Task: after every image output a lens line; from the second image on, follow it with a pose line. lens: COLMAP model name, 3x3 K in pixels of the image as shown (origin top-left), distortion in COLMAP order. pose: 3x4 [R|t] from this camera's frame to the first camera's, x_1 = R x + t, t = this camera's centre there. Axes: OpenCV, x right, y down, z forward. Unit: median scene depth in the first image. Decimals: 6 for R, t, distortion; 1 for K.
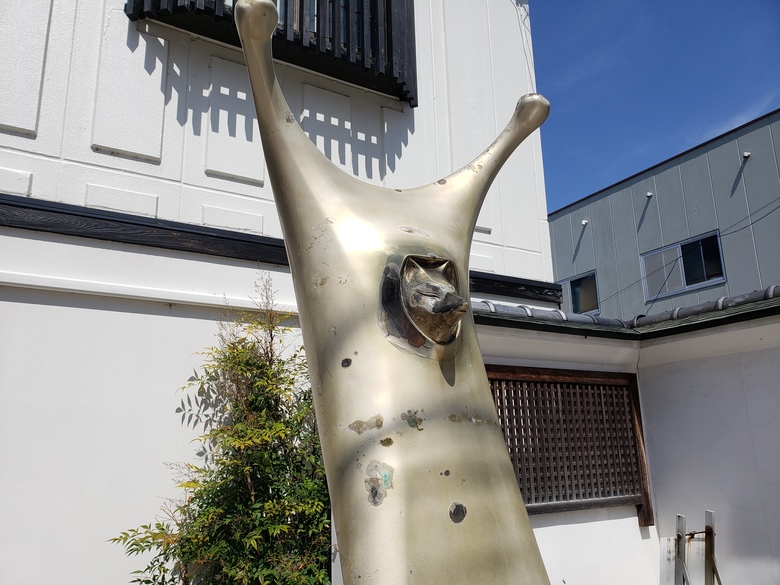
lens RADIAL K [[612.3, 0, 388.8], [0, 612.3, 313.7], [0, 0, 1]] dist [0.009907, 0.004624]
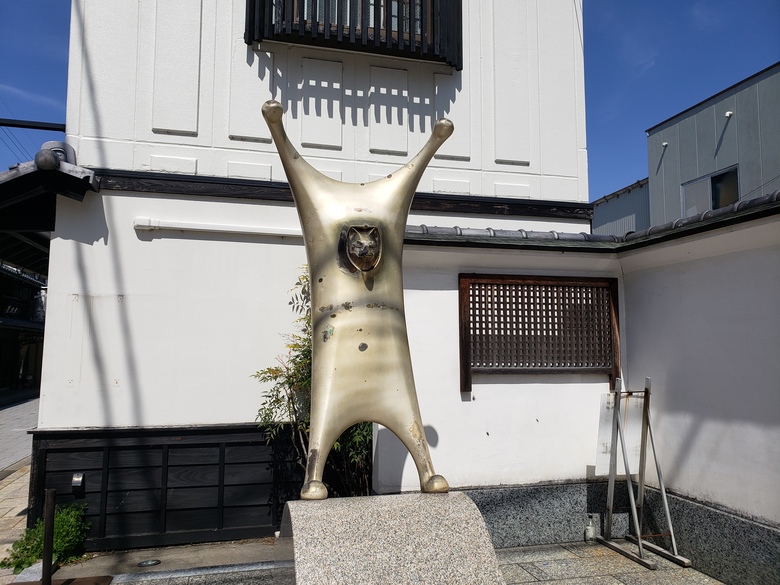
lens RADIAL K [[612.3, 0, 388.8], [0, 612.3, 313.7], [0, 0, 1]] dist [0.009907, 0.004624]
pose [[0.962227, 0.012119, -0.271978, 0.331899], [0.033197, 0.986331, 0.161396, -0.062854], [0.270216, -0.164329, 0.948672, -0.440546]]
